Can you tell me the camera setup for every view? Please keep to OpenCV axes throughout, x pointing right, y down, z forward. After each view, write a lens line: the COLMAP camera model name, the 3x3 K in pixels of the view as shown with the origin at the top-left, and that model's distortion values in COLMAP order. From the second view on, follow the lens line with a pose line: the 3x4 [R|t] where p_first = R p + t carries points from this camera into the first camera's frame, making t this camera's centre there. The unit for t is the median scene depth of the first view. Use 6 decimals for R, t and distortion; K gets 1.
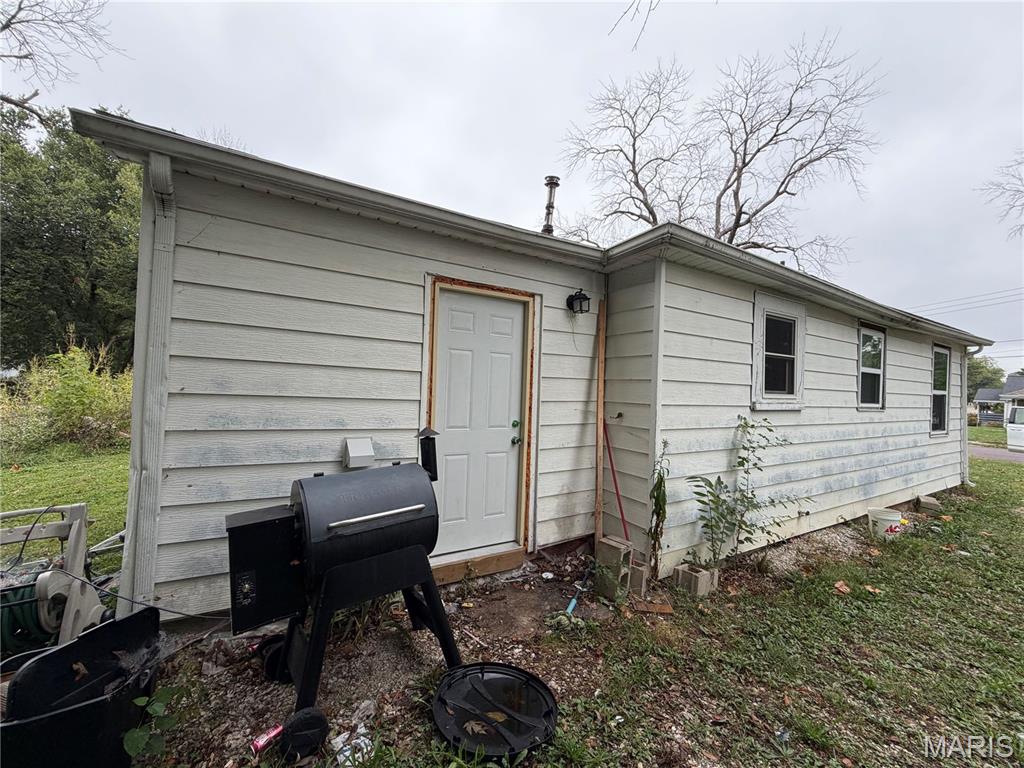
lens RADIAL K [[404.7, 0, 512.0], [0, 404.7, 384.0], [0, 0, 1]] dist [0.000374, 0.000022]
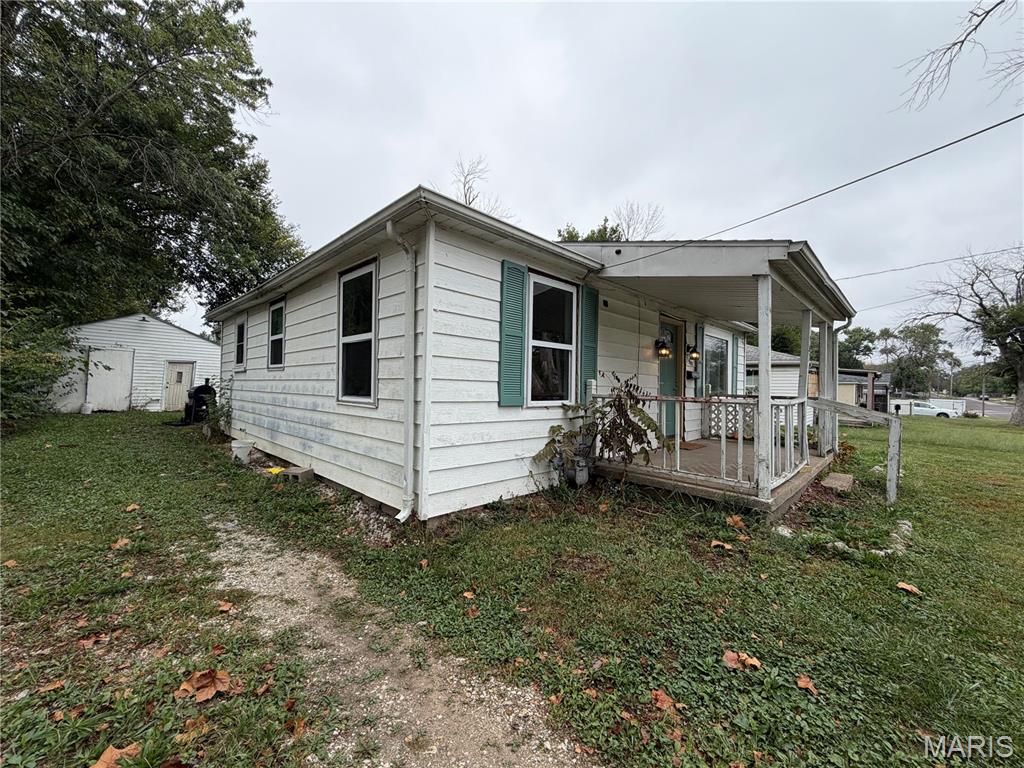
lens RADIAL K [[404.7, 0, 512.0], [0, 404.7, 384.0], [0, 0, 1]] dist [0.000374, 0.000022]
pose [[0.253196, -0.039886, -0.966592, 1.895868], [-0.004693, 0.999087, -0.042456, 0.131942], [0.967404, 0.015286, 0.252778, 1.171990]]
